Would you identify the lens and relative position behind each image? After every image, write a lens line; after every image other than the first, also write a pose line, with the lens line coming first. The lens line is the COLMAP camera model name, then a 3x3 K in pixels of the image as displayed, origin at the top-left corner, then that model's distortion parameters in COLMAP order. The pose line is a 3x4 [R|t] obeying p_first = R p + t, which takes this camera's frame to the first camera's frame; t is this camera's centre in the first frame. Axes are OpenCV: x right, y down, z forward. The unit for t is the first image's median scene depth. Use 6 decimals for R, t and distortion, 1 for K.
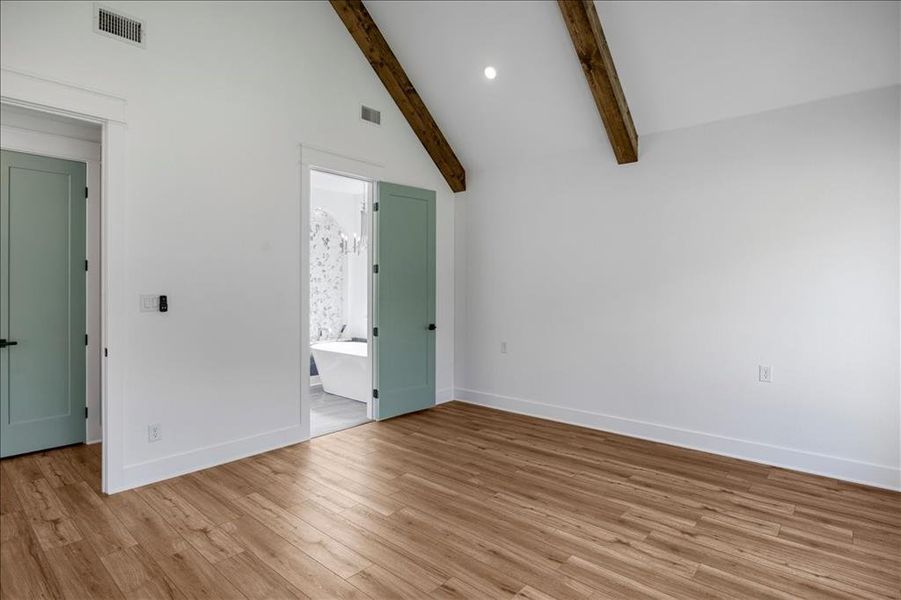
lens RADIAL K [[467.3, 0, 445.0], [0, 467.3, 290.5], [0, 0, 1]] dist [-0.002172, -0.000467]
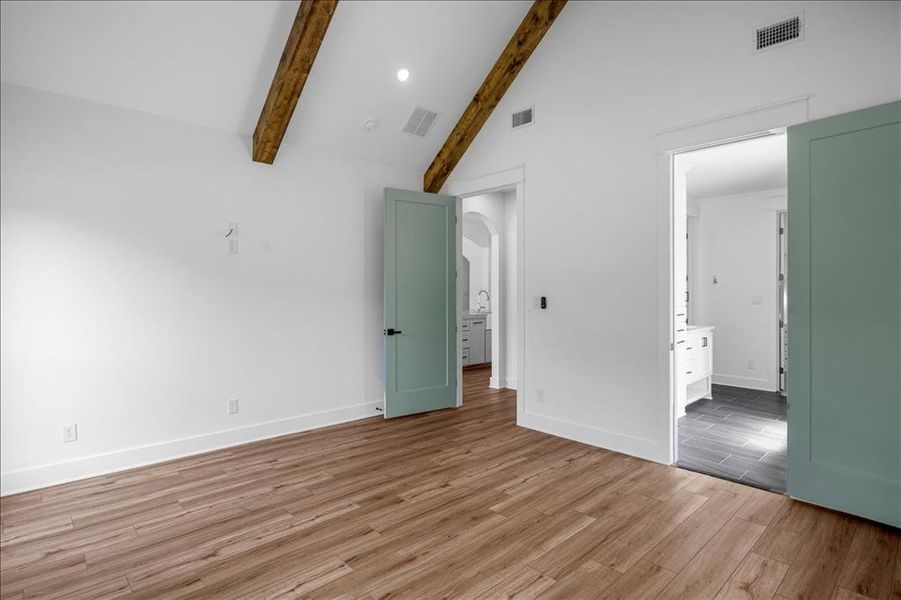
lens RADIAL K [[467.3, 0, 445.0], [0, 467.3, 290.5], [0, 0, 1]] dist [-0.002172, -0.000467]
pose [[-0.099713, -0.002546, -0.995013, 0.862456], [-0.005673, 0.999982, -0.001990, -0.004568], [0.995000, 0.005446, -0.099726, 0.930077]]
